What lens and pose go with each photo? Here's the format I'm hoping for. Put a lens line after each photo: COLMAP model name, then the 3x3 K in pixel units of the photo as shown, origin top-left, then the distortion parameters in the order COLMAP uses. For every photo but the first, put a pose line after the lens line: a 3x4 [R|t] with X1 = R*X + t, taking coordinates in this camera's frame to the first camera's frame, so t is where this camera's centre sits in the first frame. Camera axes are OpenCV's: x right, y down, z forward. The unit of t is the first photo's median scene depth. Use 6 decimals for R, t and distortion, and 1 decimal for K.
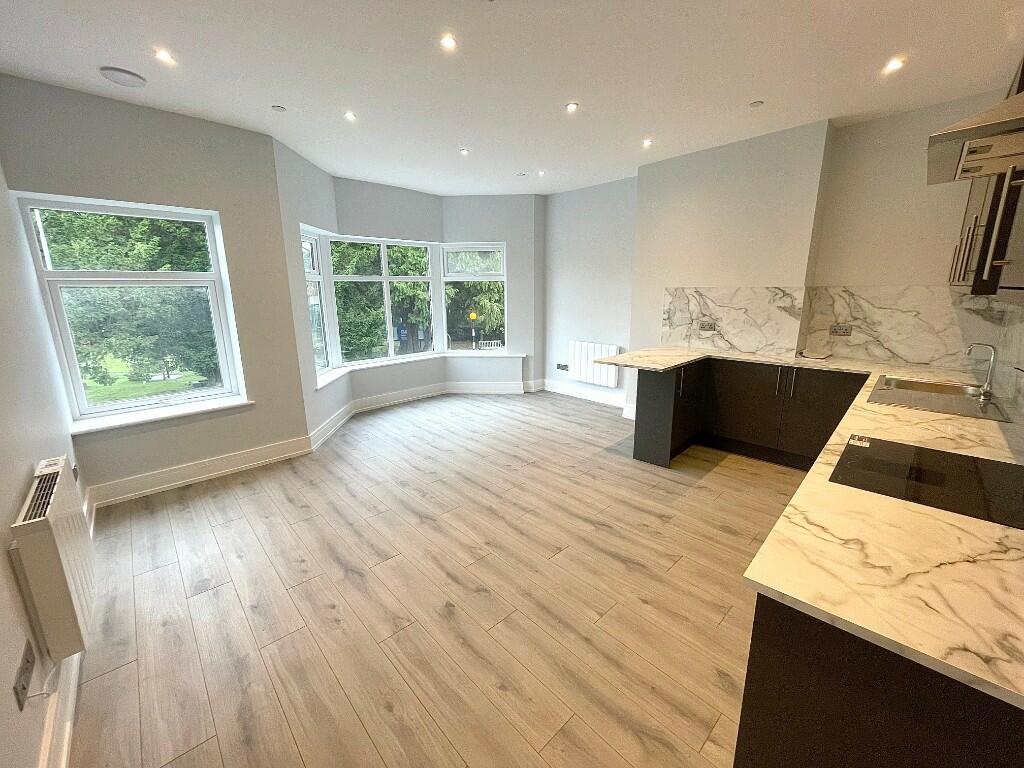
lens RADIAL K [[411.0, 0, 512.2], [0, 411.0, 379.8], [0, 0, 1]] dist [-0.002625, -0.000444]
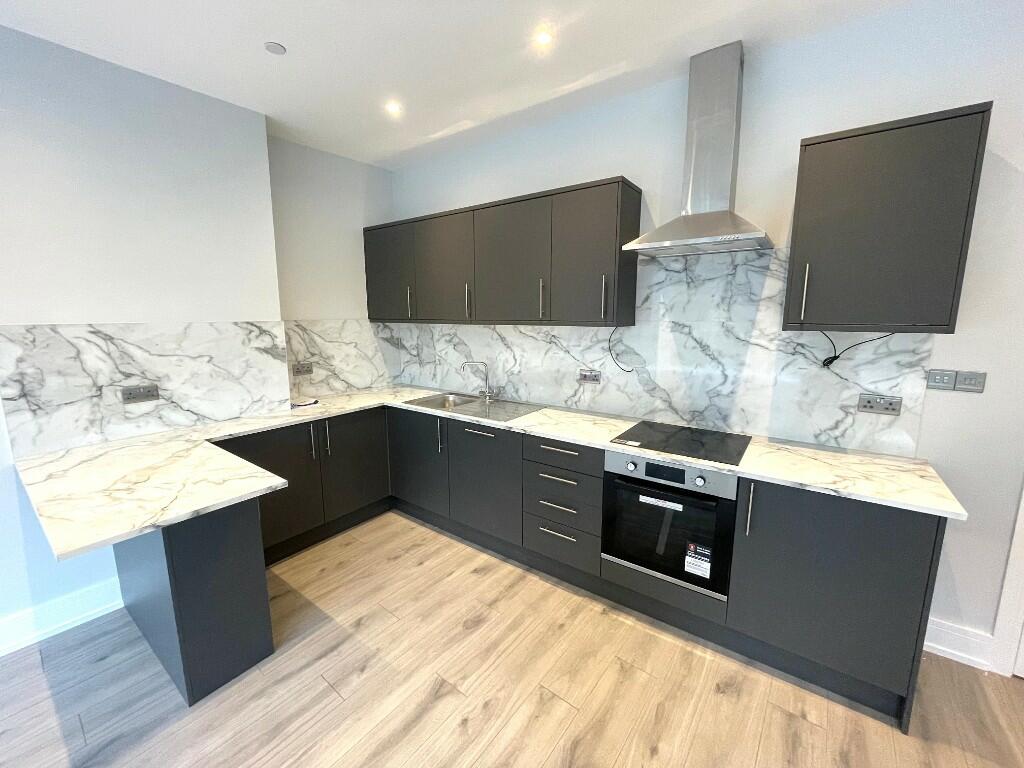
lens RADIAL K [[411.0, 0, 512.2], [0, 411.0, 379.8], [0, 0, 1]] dist [-0.002625, -0.000444]
pose [[-0.152825, -0.146811, 0.977288, -0.155698], [0.217757, 0.959596, 0.178205, -0.170178], [-0.963964, 0.240045, -0.114681, 0.721134]]
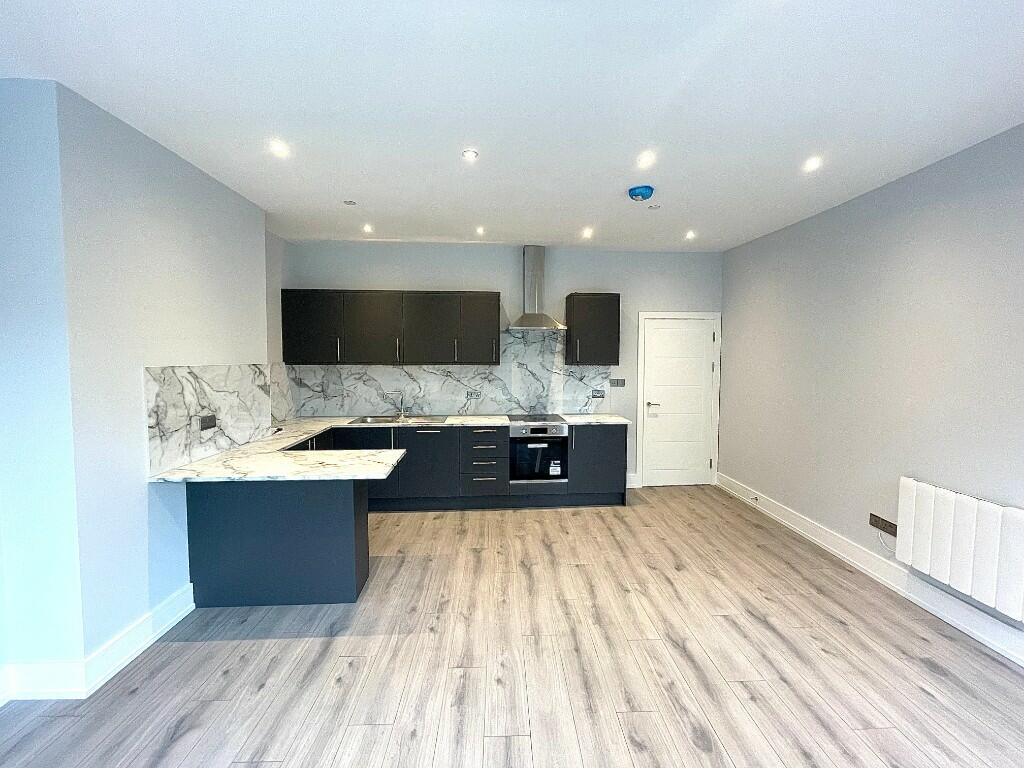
lens RADIAL K [[411.0, 0, 512.2], [0, 411.0, 379.8], [0, 0, 1]] dist [-0.002625, -0.000444]
pose [[-0.751980, -0.026975, 0.658634, -0.411030], [0.149057, 0.966324, 0.209759, -0.325141], [-0.642112, 0.255909, -0.722636, 1.413380]]
